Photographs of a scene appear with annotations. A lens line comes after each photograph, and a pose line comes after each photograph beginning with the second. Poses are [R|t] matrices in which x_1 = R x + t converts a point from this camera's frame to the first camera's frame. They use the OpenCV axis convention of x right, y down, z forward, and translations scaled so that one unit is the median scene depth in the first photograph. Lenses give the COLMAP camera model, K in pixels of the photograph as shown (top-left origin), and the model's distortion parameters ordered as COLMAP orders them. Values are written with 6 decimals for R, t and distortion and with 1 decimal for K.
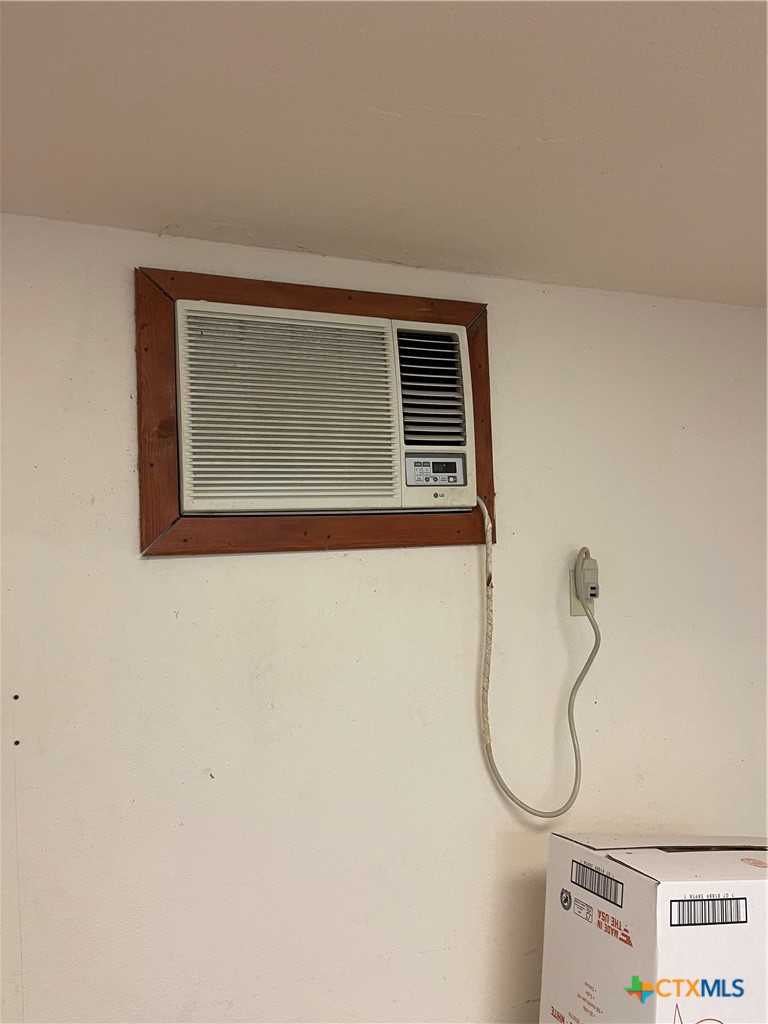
lens RADIAL K [[783.7, 0, 386.8], [0, 783.7, 513.1], [0, 0, 1]] dist [0.036720, -0.019755]
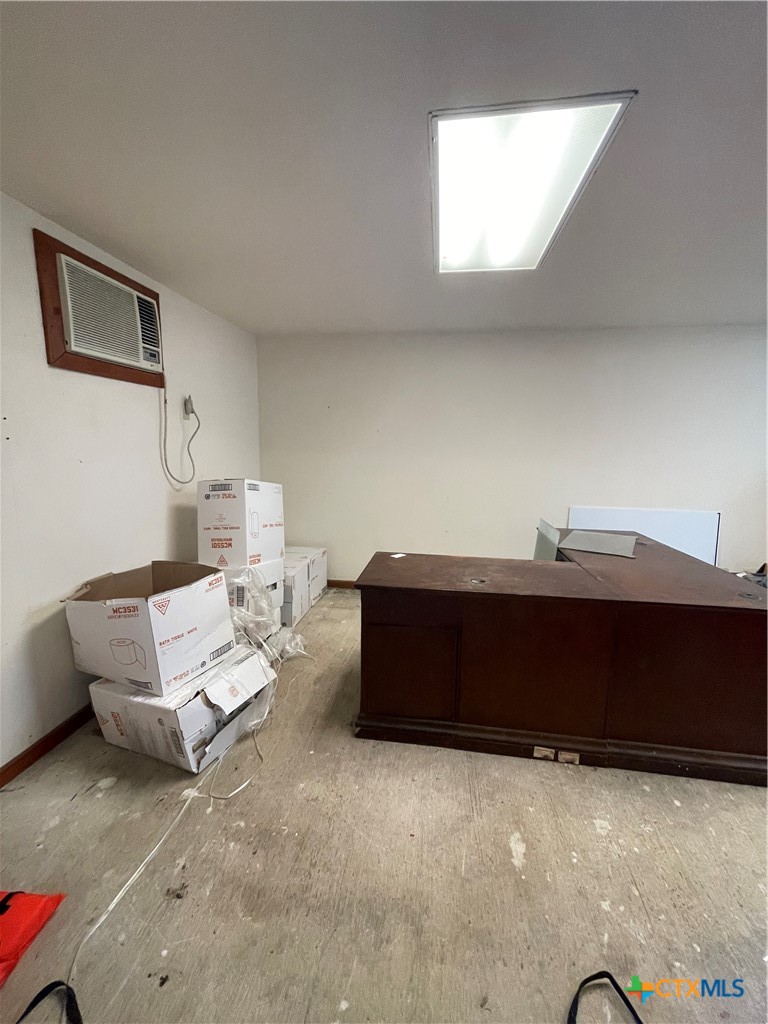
lens RADIAL K [[413.5, 0, 383.2], [0, 413.5, 508.0], [0, 0, 1]] dist [-0.007432, 0.000496]
pose [[0.513239, -0.085463, 0.853980, -0.786174], [-0.088848, 0.984393, 0.151911, 0.174861], [-0.853634, -0.153841, 0.497636, -0.461681]]
